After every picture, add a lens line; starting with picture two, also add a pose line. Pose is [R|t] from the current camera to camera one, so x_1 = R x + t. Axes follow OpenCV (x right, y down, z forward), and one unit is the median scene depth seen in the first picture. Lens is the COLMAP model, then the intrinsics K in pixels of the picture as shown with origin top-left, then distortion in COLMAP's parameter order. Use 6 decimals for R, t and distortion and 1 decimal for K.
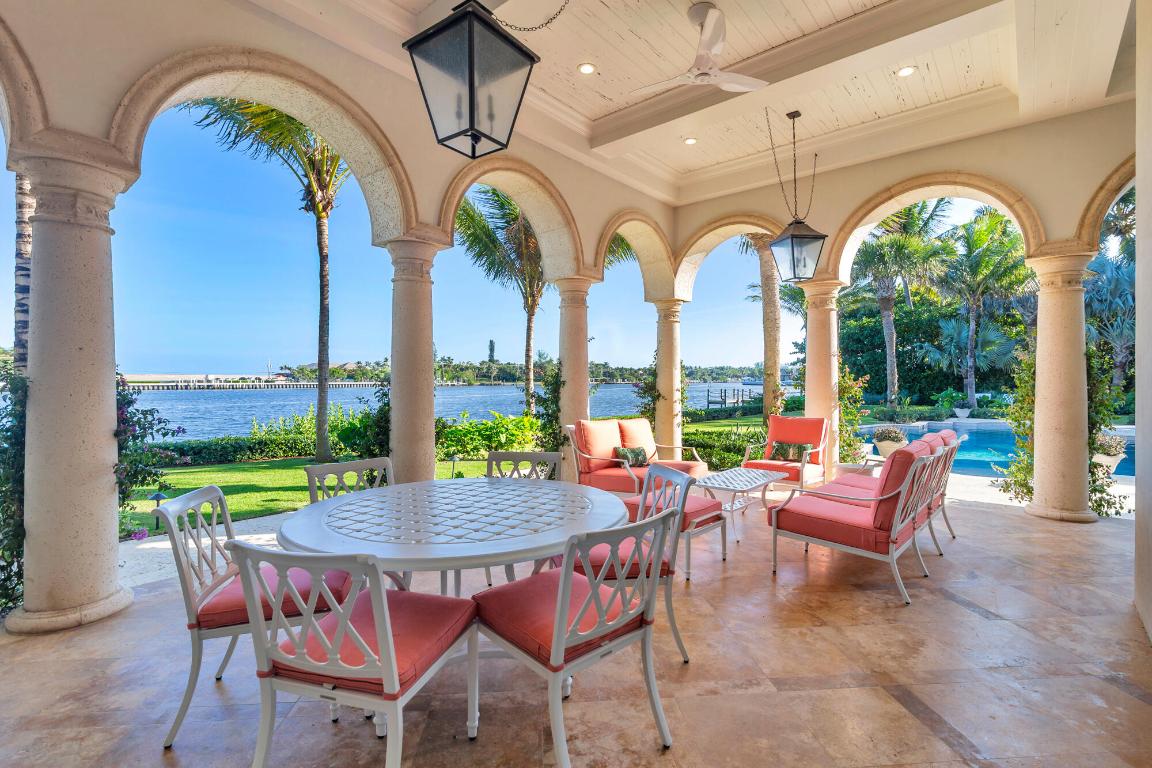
lens RADIAL K [[531.8, 0, 578.1], [0, 531.8, 394.2], [0, 0, 1]] dist [-0.000204, -0.000391]
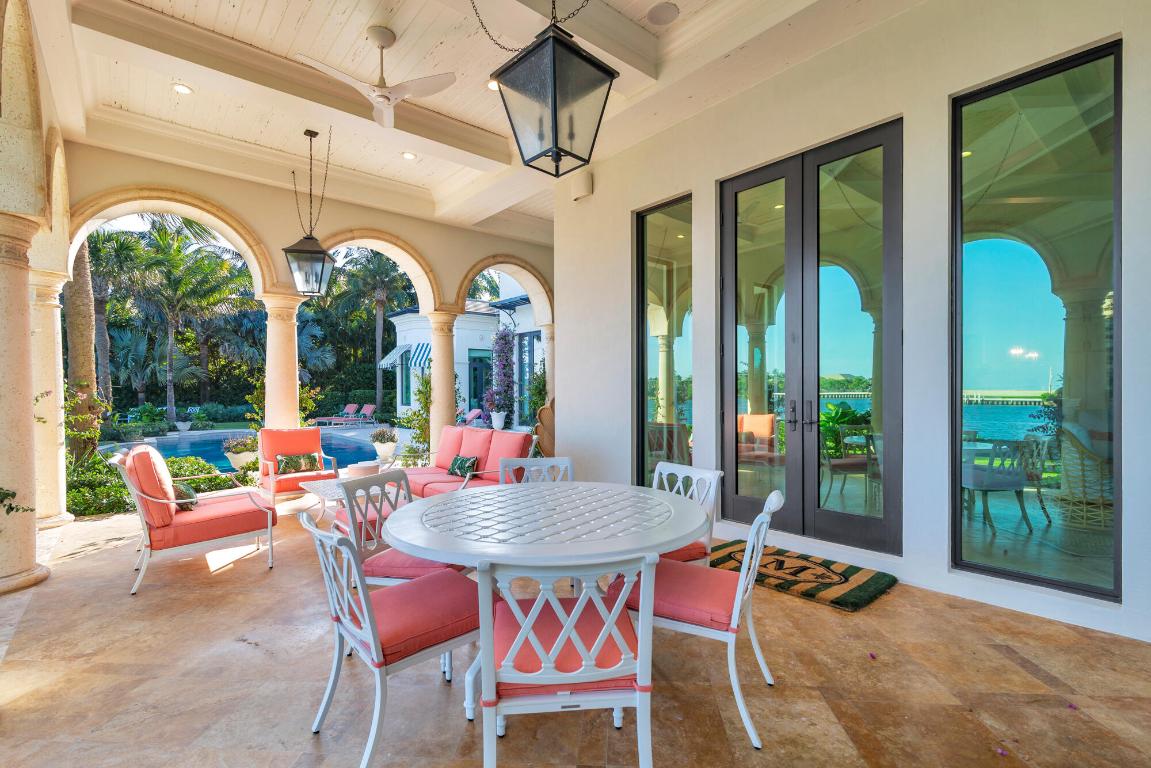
lens RADIAL K [[531.3, 0, 577.6], [0, 531.3, 394.2], [0, 0, 1]] dist [-0.000204, -0.000391]
pose [[0.156979, -0.004481, 0.987592, -0.400406], [0.031928, 0.999490, -0.000540, -0.002888], [-0.987086, 0.031616, 0.157042, 0.255307]]
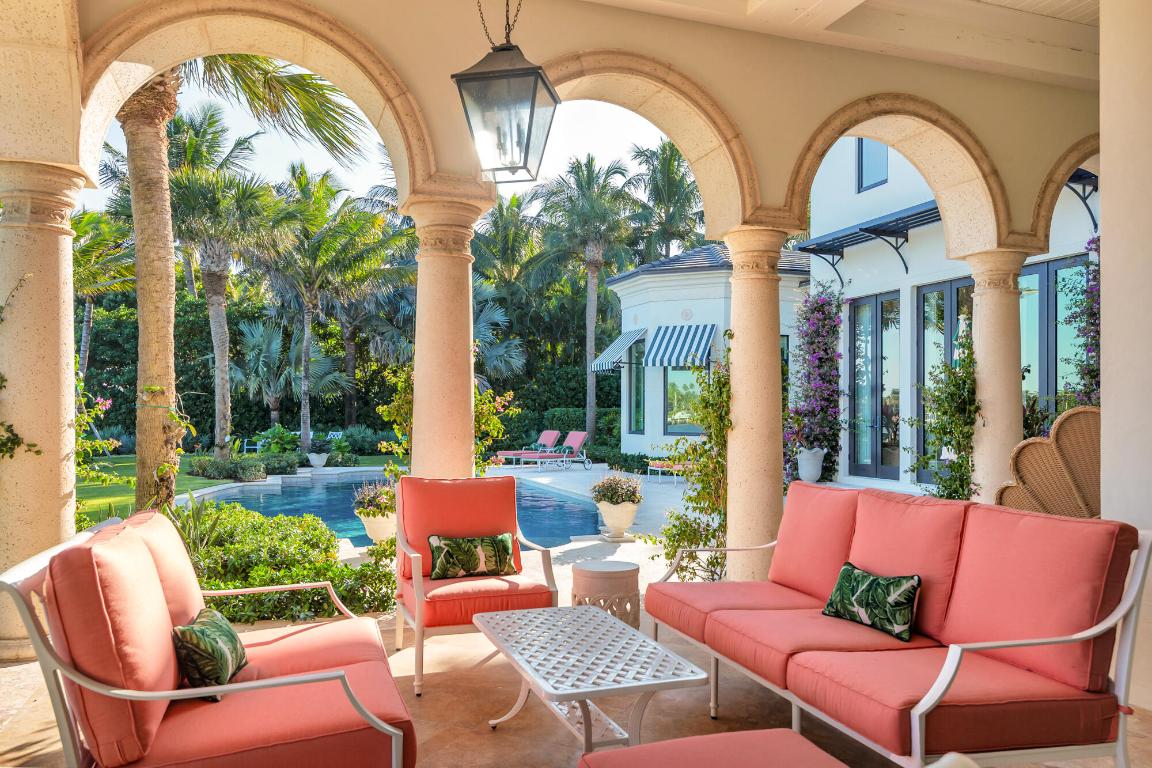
lens RADIAL K [[859.1, 0, 577.7], [0, 859.1, 400.3], [0, 0, 1]] dist [0.000657, 0.001571]
pose [[0.496409, 0.016409, 0.867934, -0.151824], [0.021244, 0.999292, -0.031042, 0.001504], [-0.867829, 0.033848, 0.495709, 0.442416]]
